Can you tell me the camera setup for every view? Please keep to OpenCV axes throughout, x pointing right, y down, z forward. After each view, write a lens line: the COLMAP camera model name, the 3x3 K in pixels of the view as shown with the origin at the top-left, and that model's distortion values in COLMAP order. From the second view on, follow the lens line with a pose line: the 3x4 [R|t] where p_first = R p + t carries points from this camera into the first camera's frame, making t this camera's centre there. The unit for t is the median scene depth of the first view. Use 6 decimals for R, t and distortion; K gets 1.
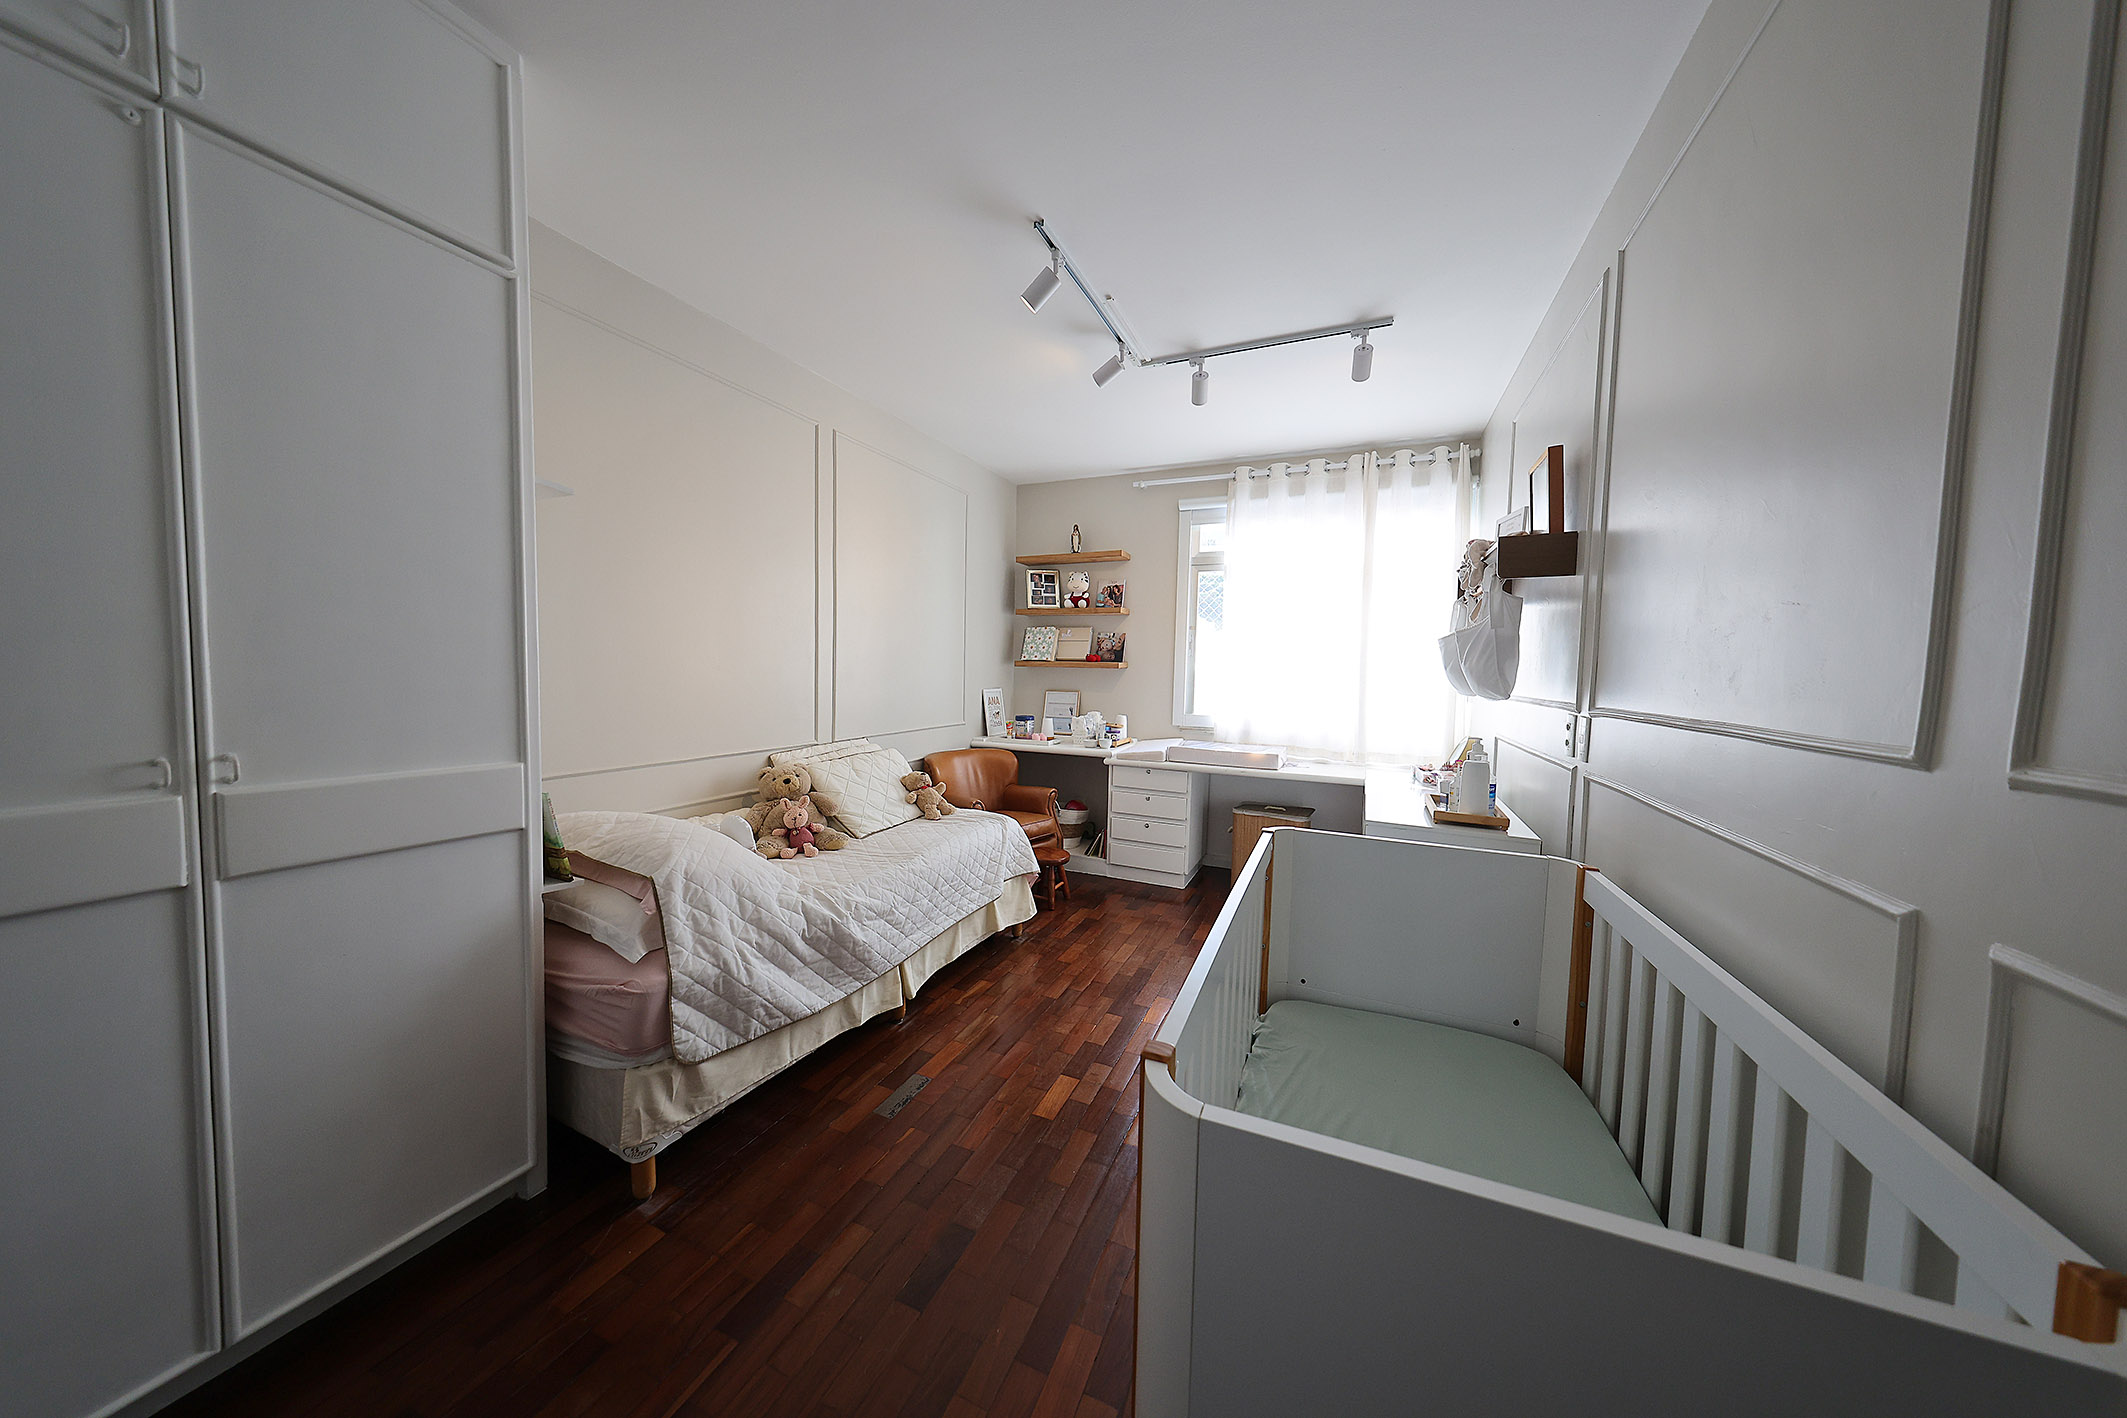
lens RADIAL K [[664.6, 0, 1063.2], [0, 664.6, 706.6], [0, 0, 1]] dist [0.002073, 0.000415]
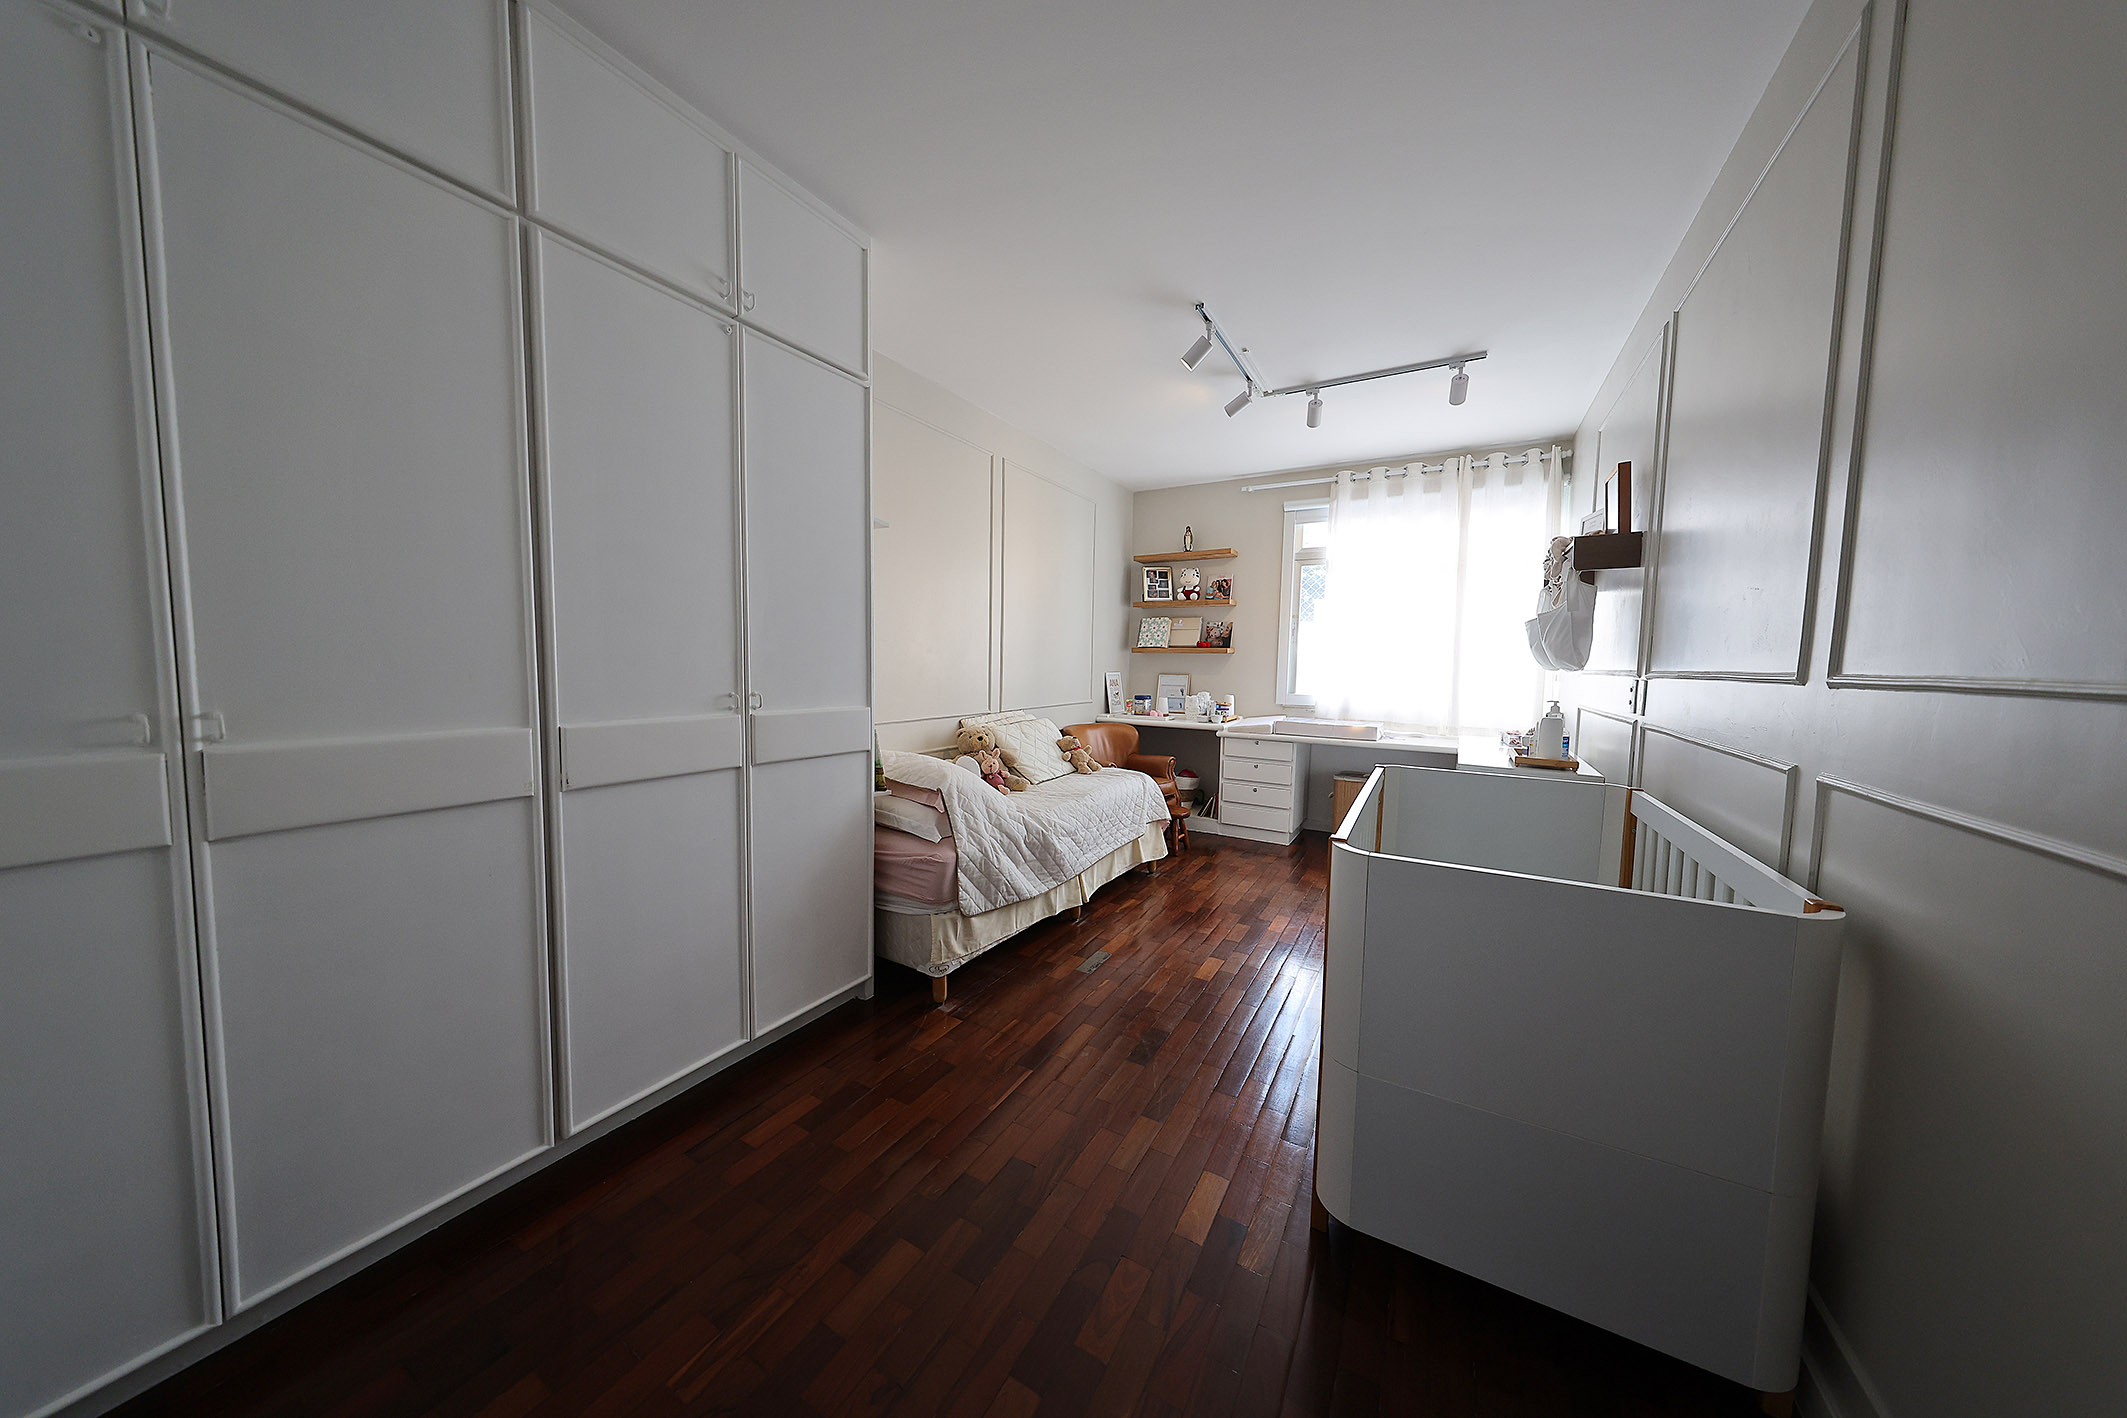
lens RADIAL K [[664.6, 0, 1062.6], [0, 664.6, 711.1], [0, 0, 1]] dist [0.002073, 0.000415]
pose [[0.994042, 0.003256, -0.108946, -0.132616], [-0.001519, 0.999870, 0.016026, 0.043038], [0.108985, -0.015765, 0.993918, -0.287863]]
